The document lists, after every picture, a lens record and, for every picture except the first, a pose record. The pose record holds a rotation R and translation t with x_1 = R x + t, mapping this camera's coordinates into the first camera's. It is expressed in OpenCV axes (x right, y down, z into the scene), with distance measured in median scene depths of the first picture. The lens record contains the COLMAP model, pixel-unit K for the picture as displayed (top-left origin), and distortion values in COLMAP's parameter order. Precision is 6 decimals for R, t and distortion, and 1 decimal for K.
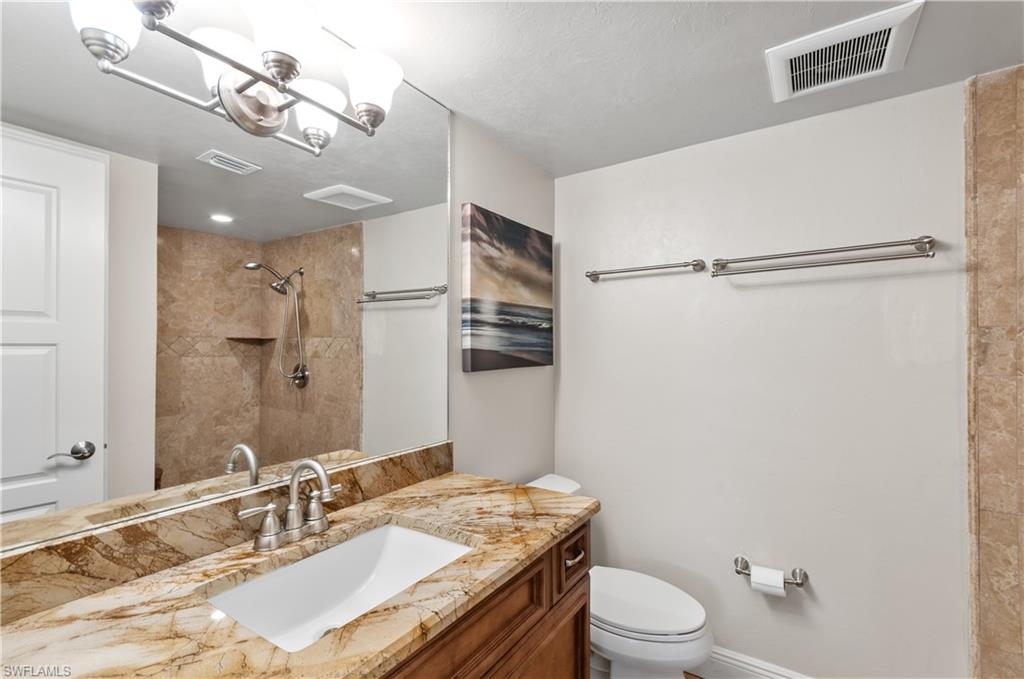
lens RADIAL K [[448.9, 0, 513.7], [0, 448.9, 343.5], [0, 0, 1]] dist [0.006863, -0.000723]
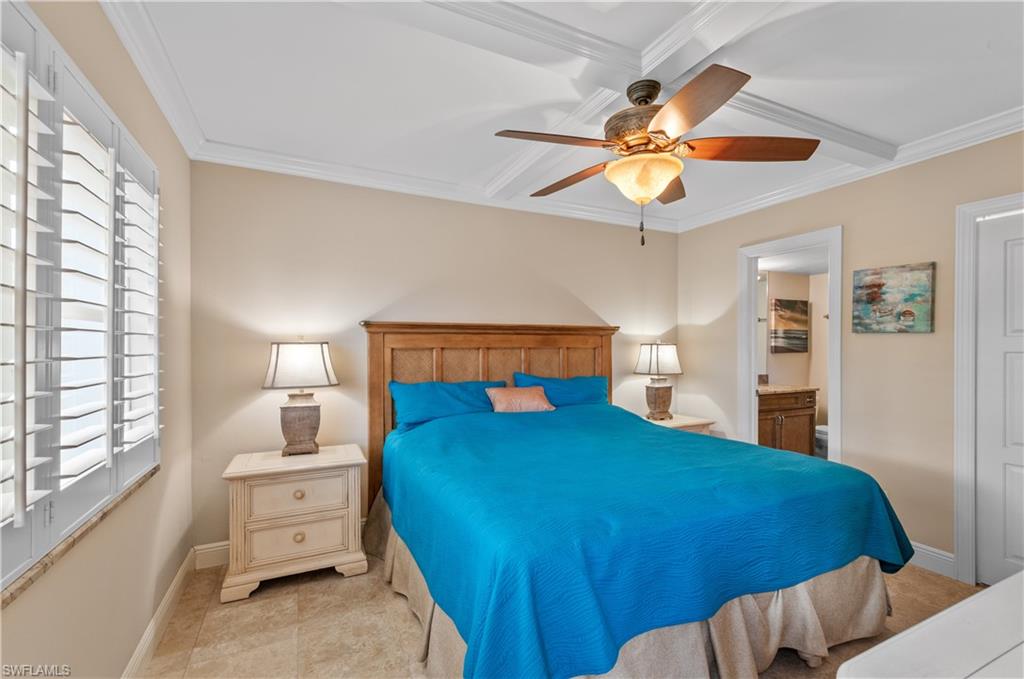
lens RADIAL K [[448.9, 0, 515.2], [0, 448.9, 348.1], [0, 0, 1]] dist [0.006863, -0.000723]
pose [[0.864852, 0.003938, -0.502012, -0.078837], [0.003004, 0.999911, 0.013018, -0.017373], [0.502019, -0.012766, 0.864763, -2.428627]]
